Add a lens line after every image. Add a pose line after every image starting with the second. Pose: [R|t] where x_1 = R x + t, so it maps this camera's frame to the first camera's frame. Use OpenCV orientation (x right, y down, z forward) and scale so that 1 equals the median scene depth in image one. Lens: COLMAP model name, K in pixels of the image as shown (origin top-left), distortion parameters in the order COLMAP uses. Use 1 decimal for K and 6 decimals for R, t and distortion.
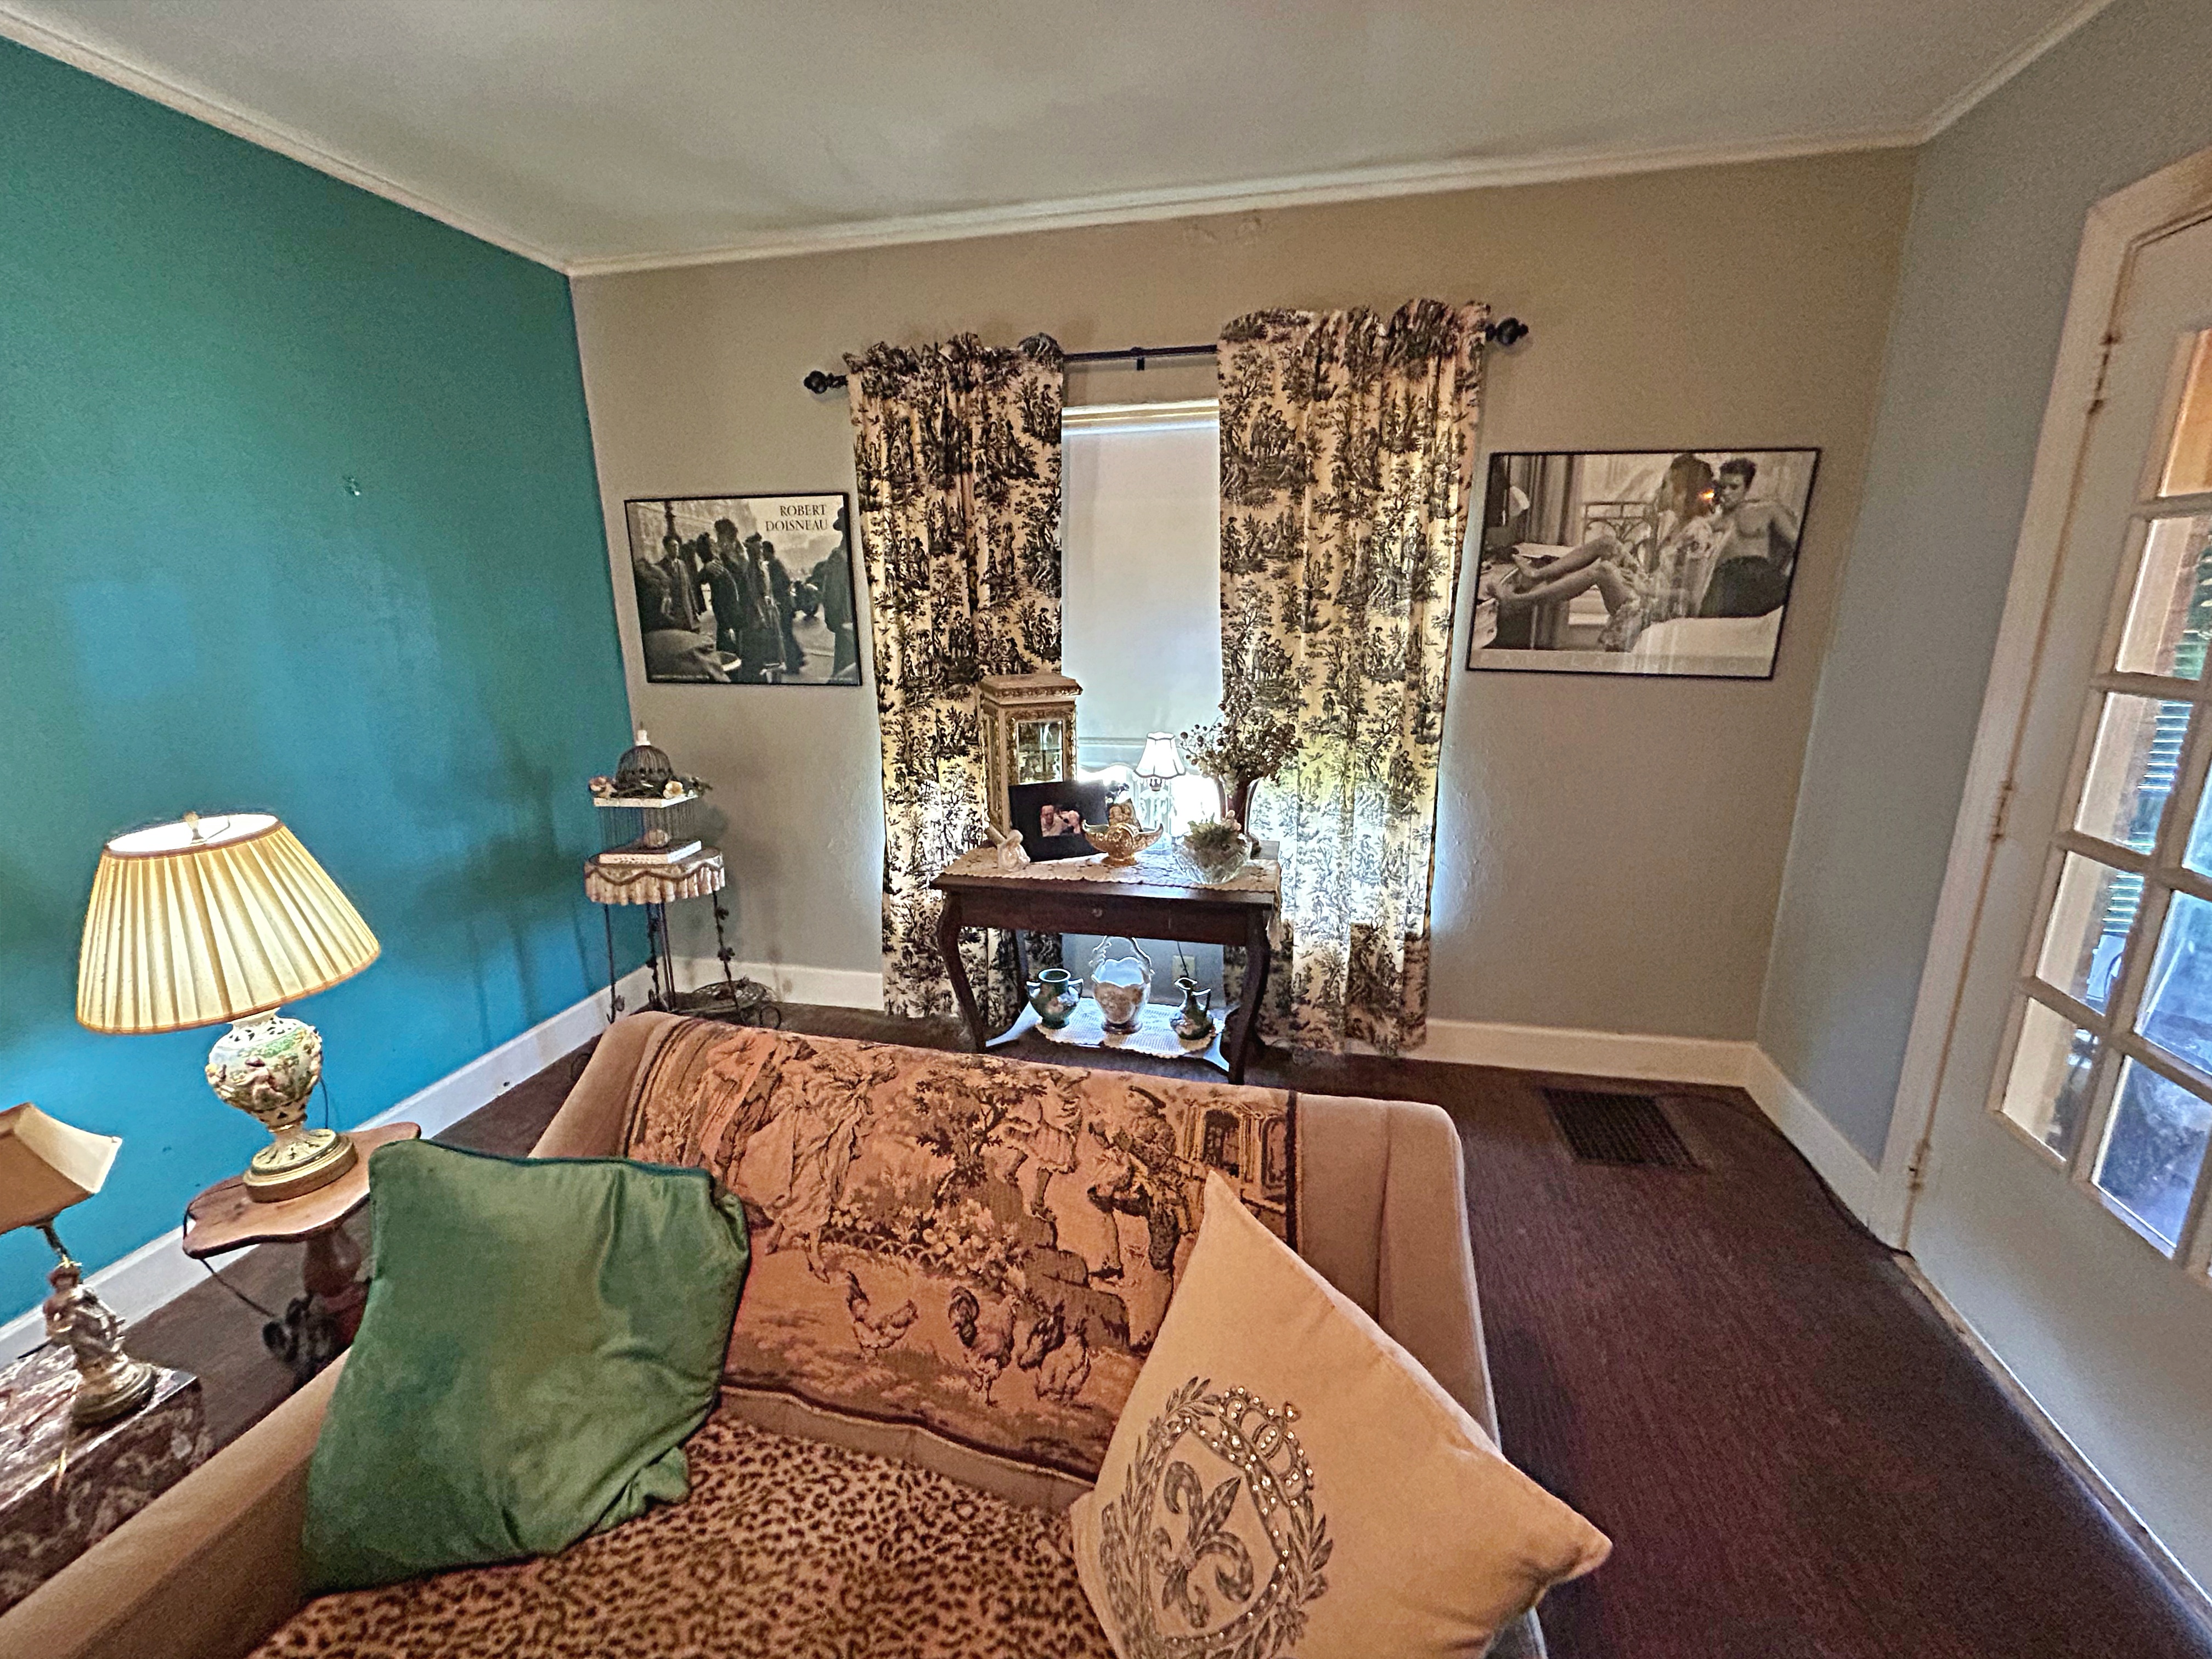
lens RADIAL K [[923.2, 0, 1106.0], [0, 923.2, 829.5], [0, 0, 1]] dist [-0.009691, 0.005593]
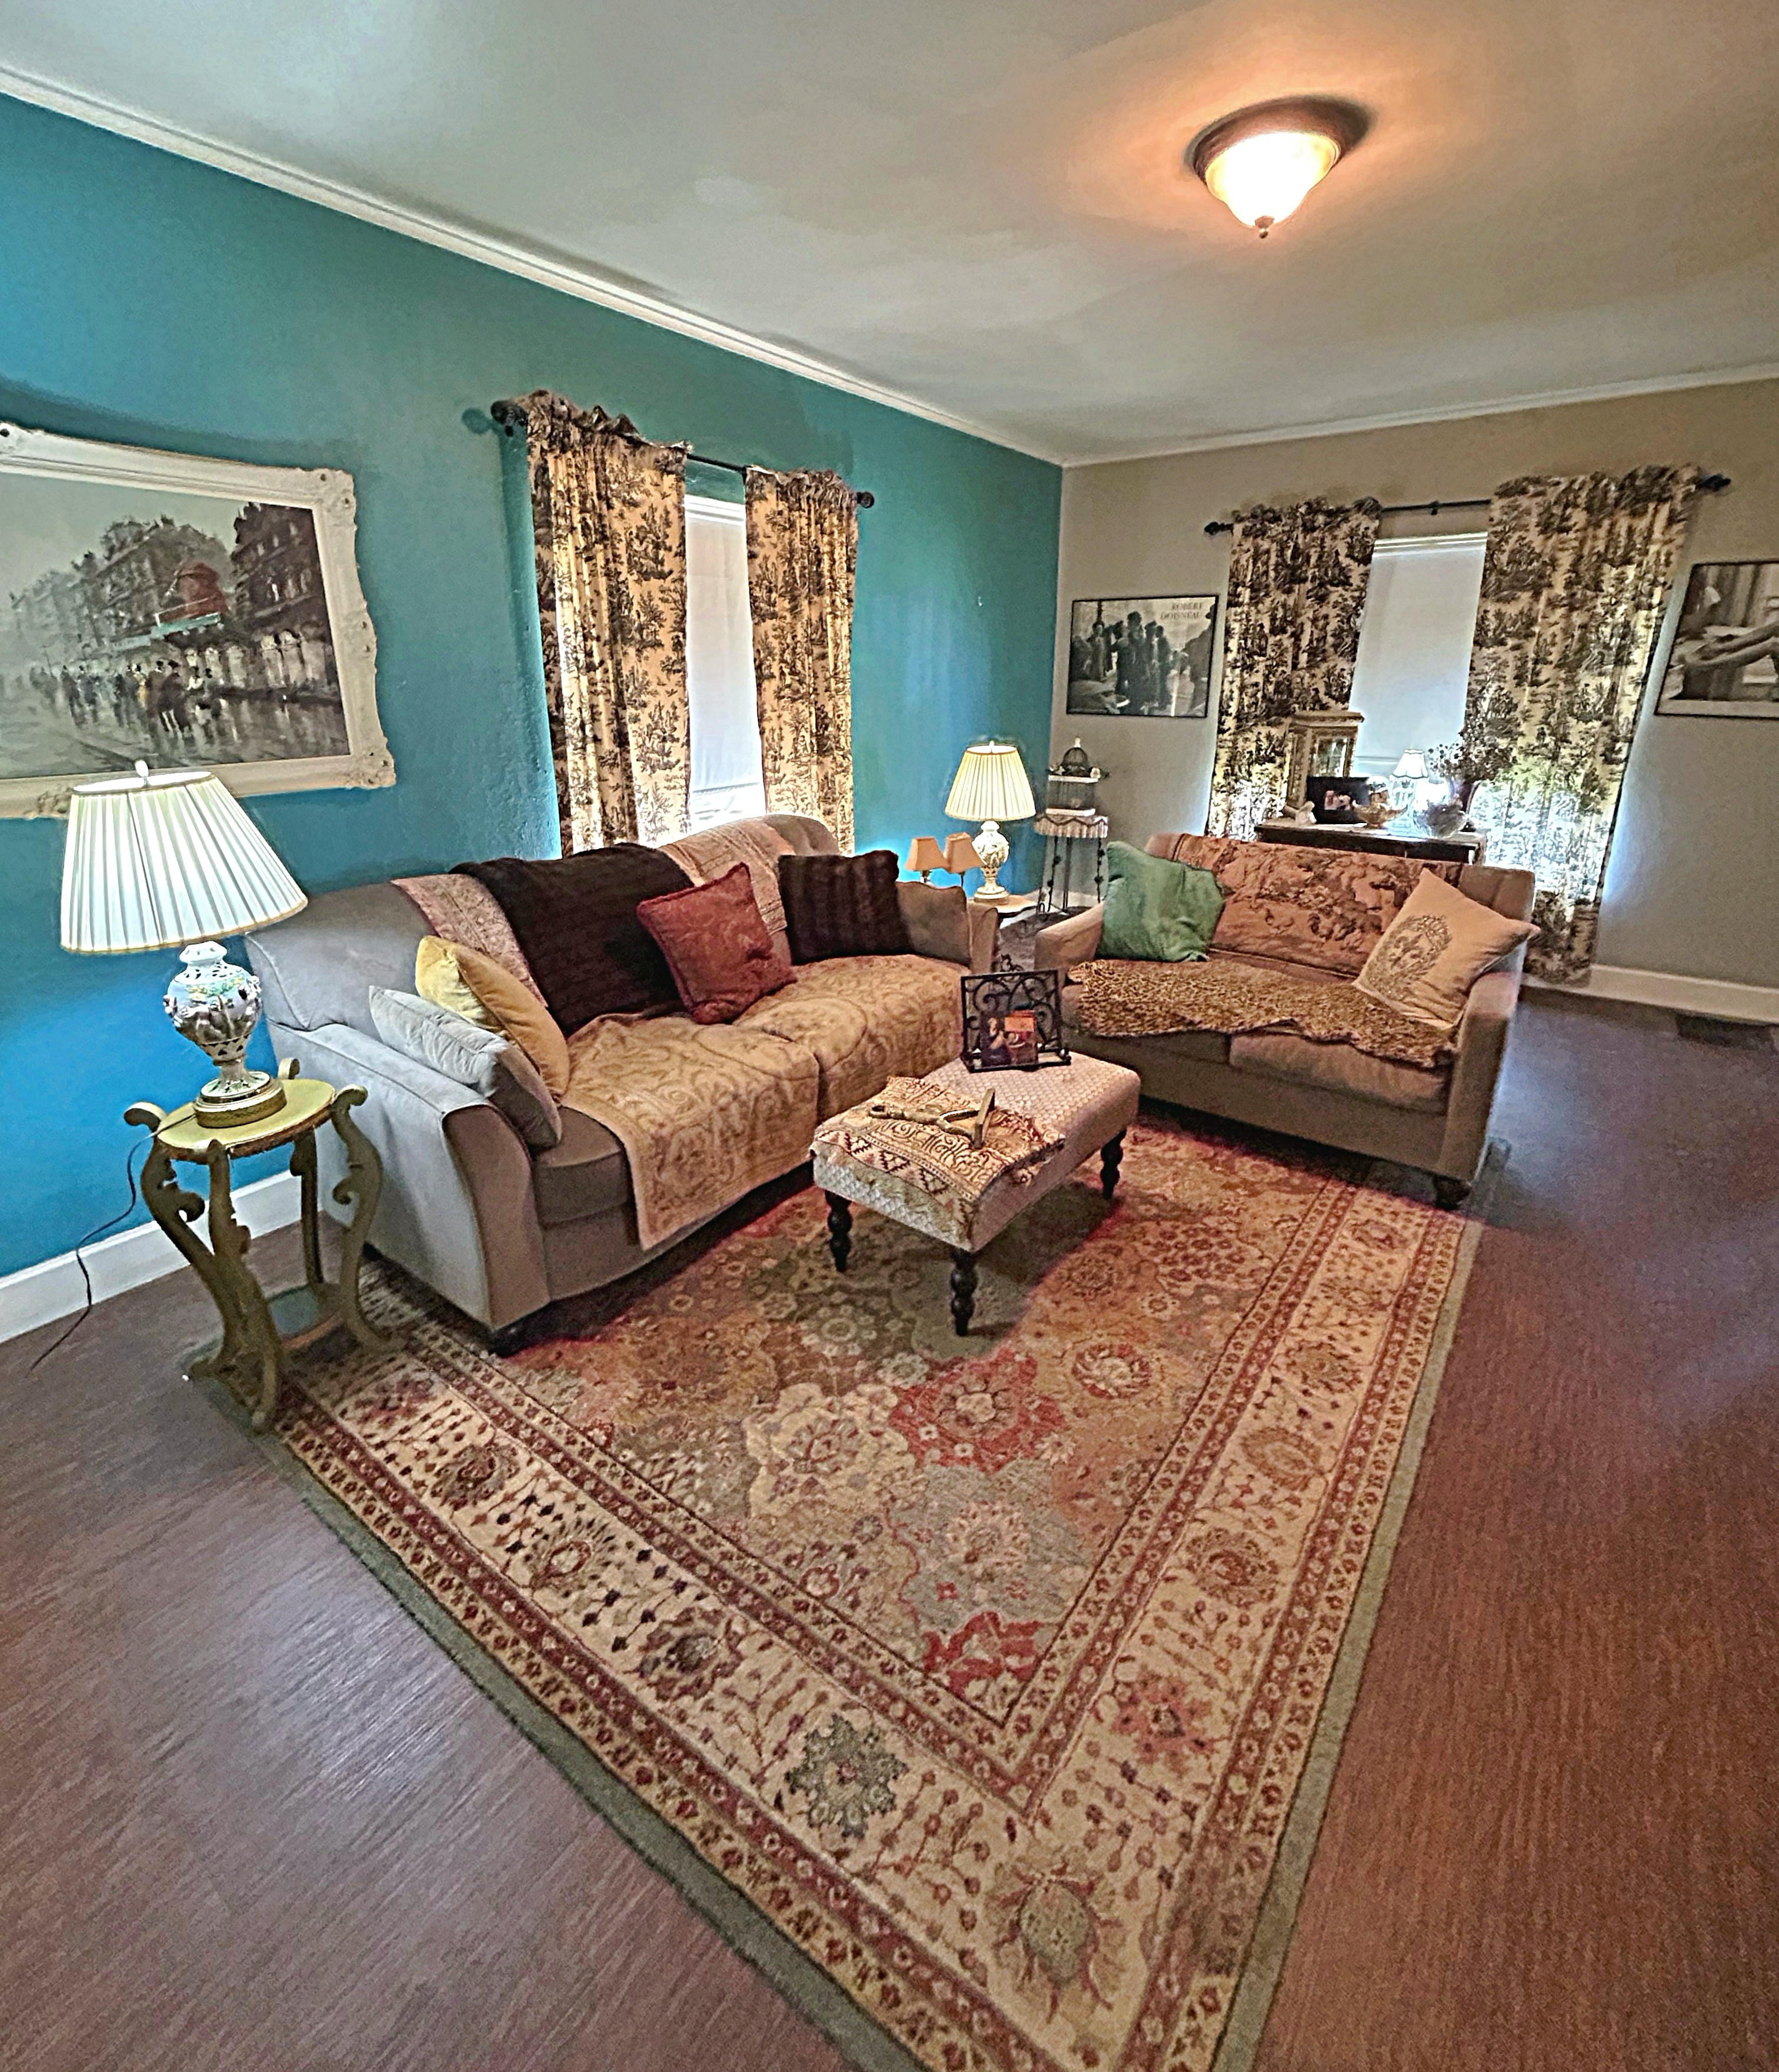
lens RADIAL K [[967.1, 0, 891.2], [0, 967.1, 973.3], [0, 0, 1]] dist [-0.020550, 0.011373]
pose [[0.913363, 0.130800, -0.385564, -0.073197], [-0.109067, 0.990984, 0.077817, 0.244198], [0.392266, -0.029023, 0.919394, -0.872879]]
